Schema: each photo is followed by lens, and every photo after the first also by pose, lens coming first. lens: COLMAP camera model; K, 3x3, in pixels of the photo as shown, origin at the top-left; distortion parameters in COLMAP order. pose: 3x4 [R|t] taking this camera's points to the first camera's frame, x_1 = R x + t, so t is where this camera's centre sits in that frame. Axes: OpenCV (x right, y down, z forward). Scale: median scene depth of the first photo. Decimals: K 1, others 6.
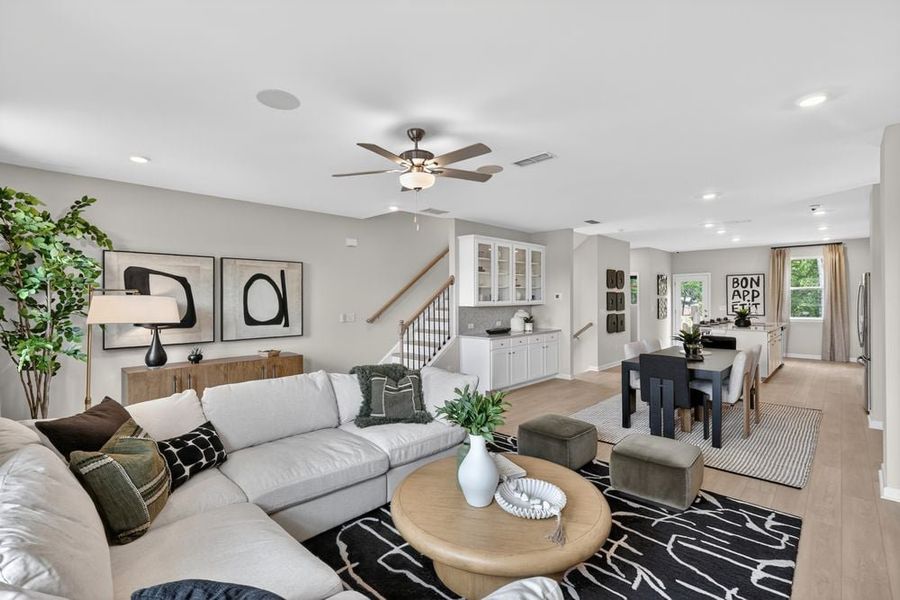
lens RADIAL K [[408.9, 0, 452.6], [0, 408.9, 295.8], [0, 0, 1]] dist [-0.009323, 0.001100]
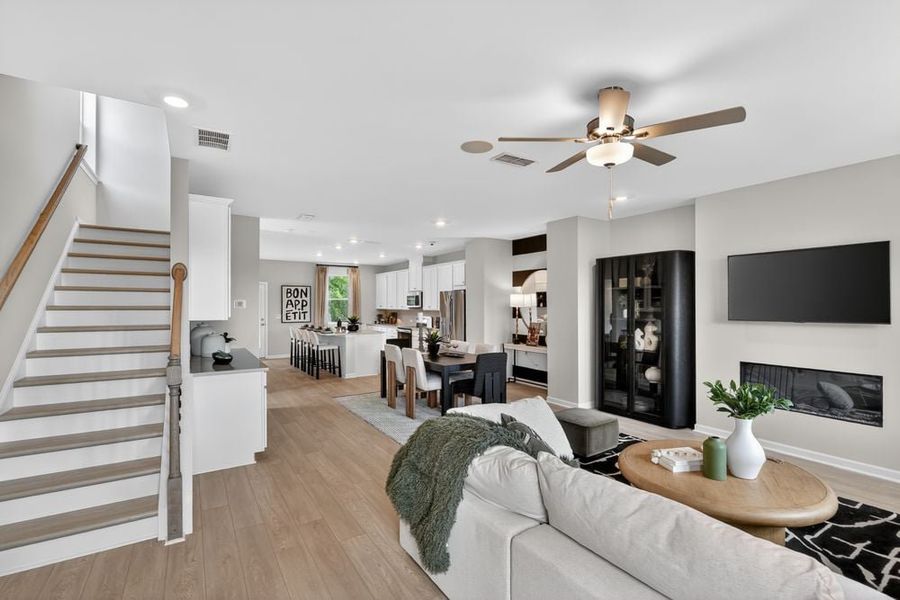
lens RADIAL K [[408.9, 0, 450.4], [0, 408.9, 303.1], [0, 0, 1]] dist [-0.009323, 0.001100]
pose [[0.243759, 0.006699, 0.969813, -0.268769], [0.001151, 0.999973, -0.007196, 0.003395], [-0.969835, 0.002870, 0.243745, 0.321757]]
